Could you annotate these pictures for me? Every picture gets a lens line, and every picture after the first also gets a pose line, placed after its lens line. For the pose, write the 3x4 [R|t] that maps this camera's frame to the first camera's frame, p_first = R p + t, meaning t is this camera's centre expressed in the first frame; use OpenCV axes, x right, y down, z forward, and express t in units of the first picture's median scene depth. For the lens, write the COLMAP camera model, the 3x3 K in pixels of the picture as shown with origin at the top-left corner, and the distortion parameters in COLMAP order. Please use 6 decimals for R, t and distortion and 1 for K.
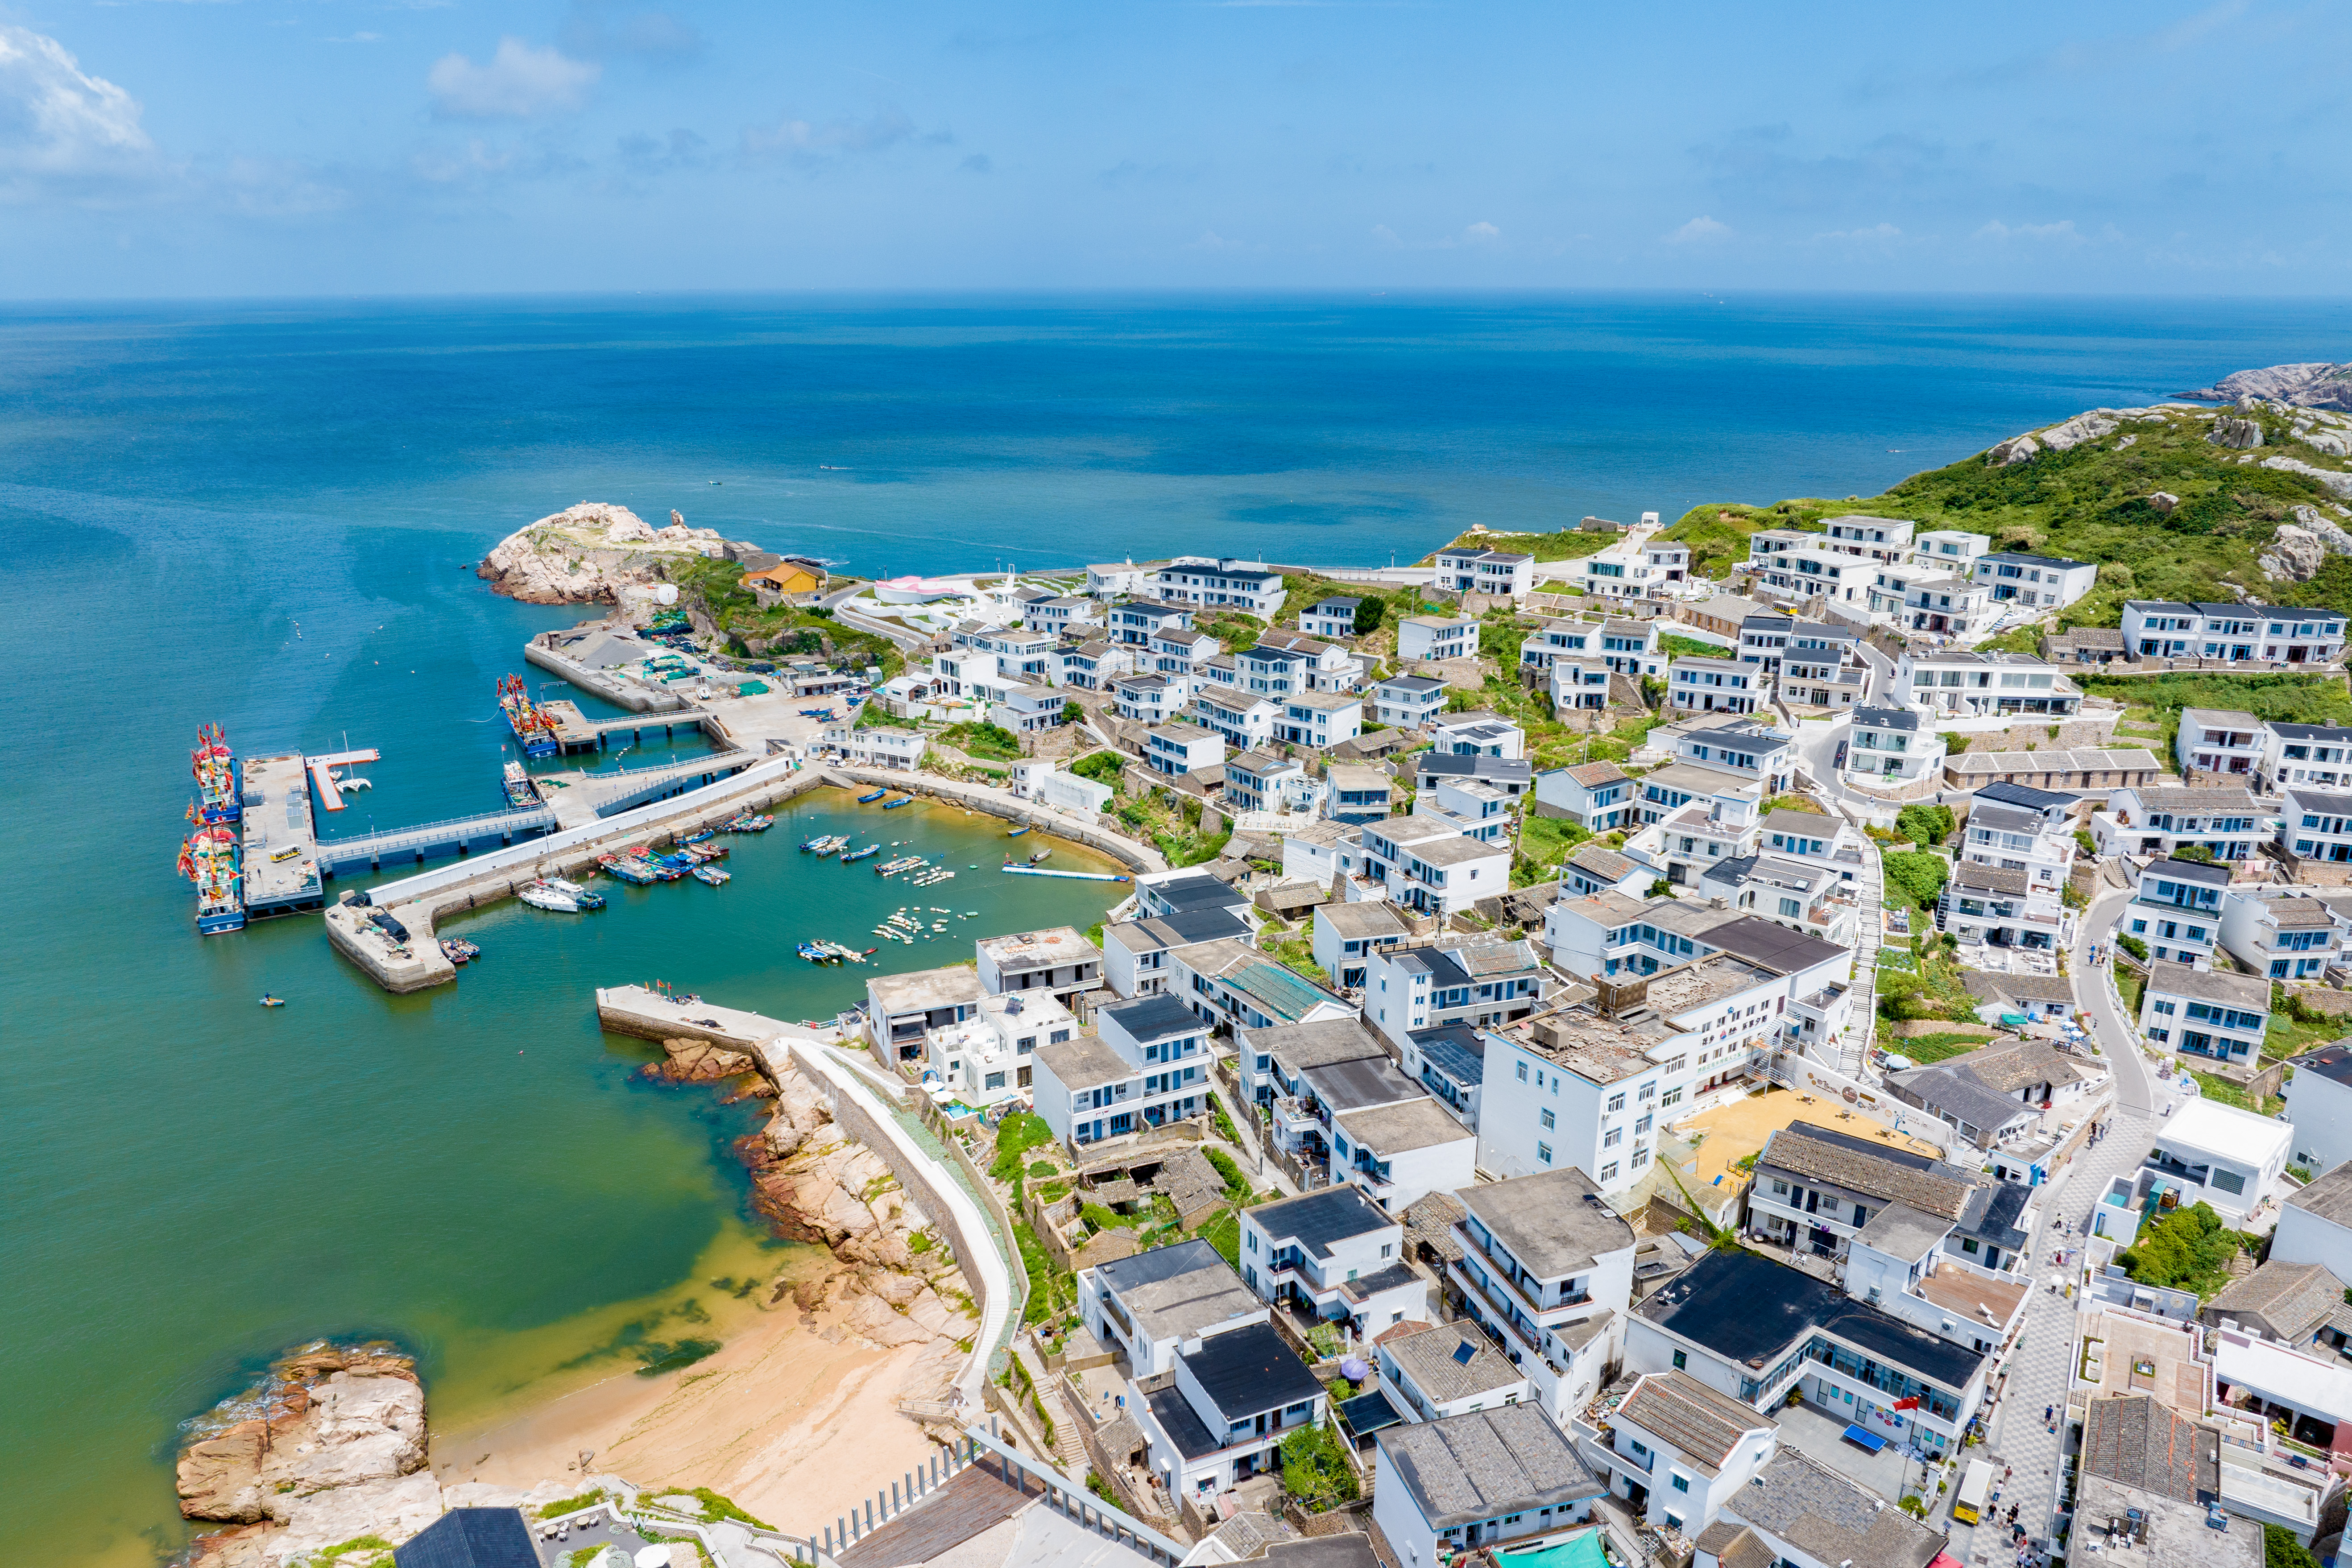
lens RADIAL K [[1651.0, 0, 1180.1], [0, 1651.0, 799.2], [0, 0, 1]] dist [-0.046001, 0.000916]
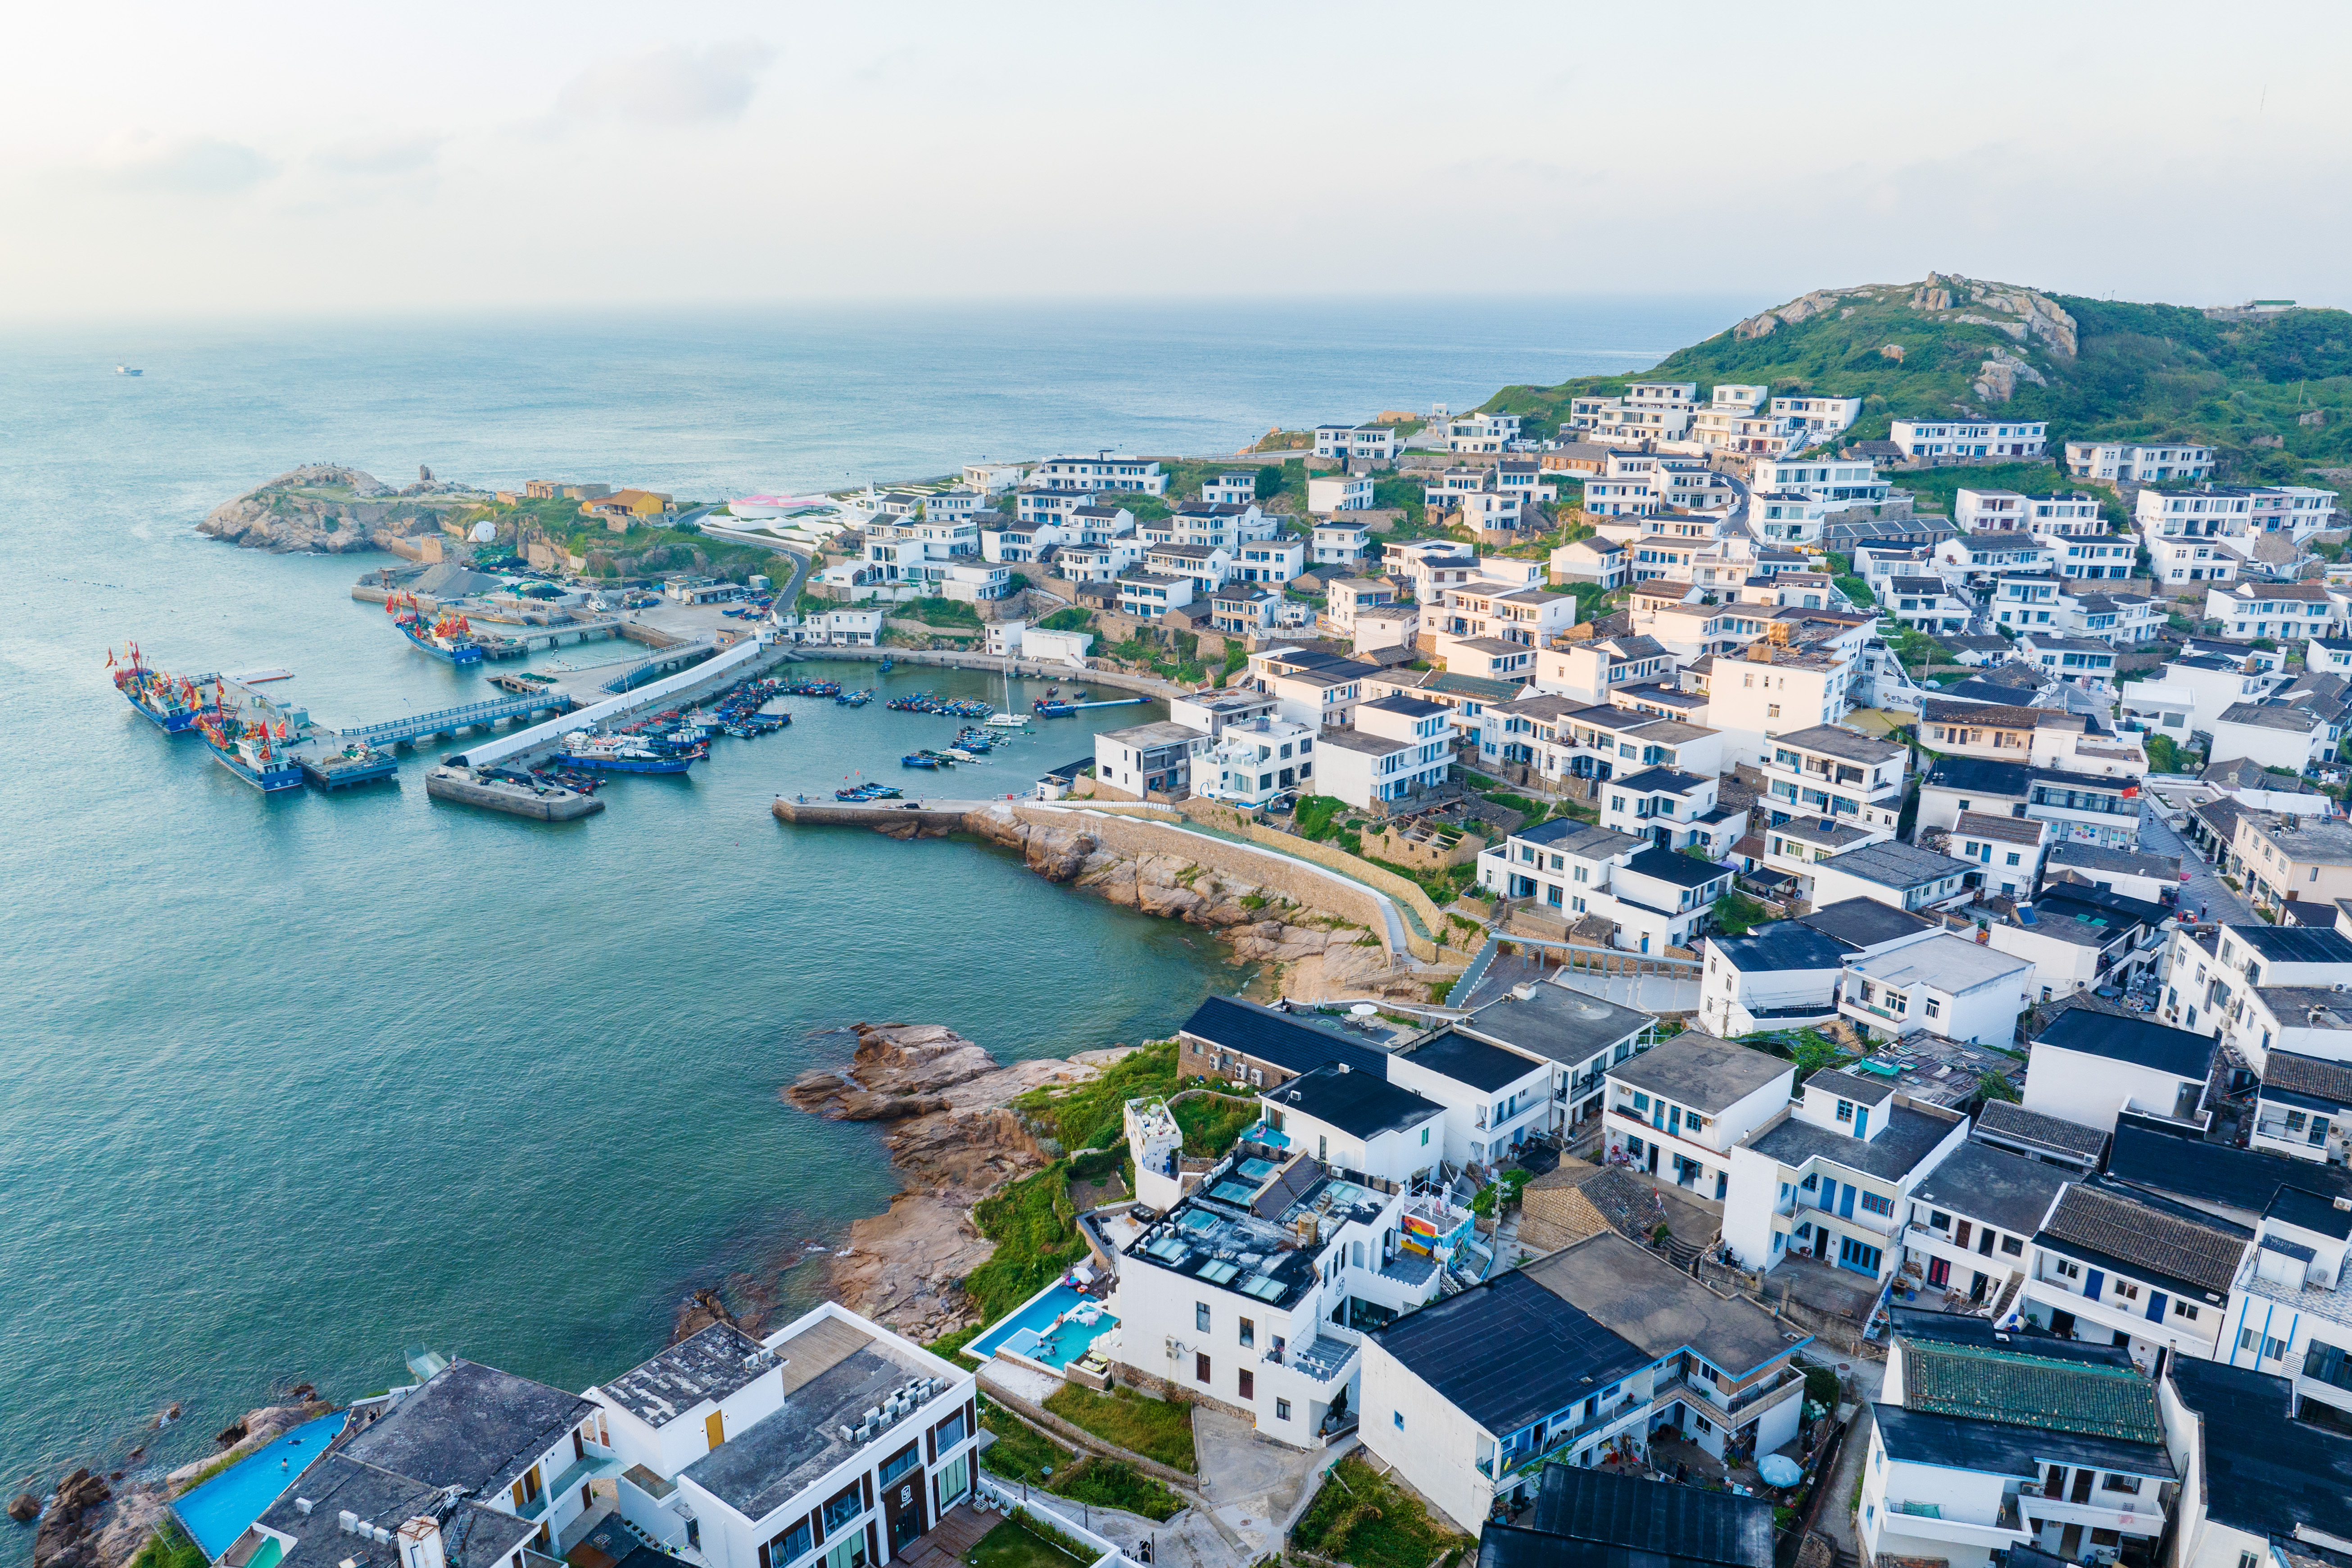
lens RADIAL K [[1651.0, 0, 1172.7], [0, 1651.0, 770.9], [0, 0, 1]] dist [-0.046001, 0.000916]
pose [[0.959808, -0.085837, 0.267210, -0.324261], [0.090610, 0.995871, -0.005562, 0.105732], [-0.265630, 0.029550, 0.963622, -0.098136]]
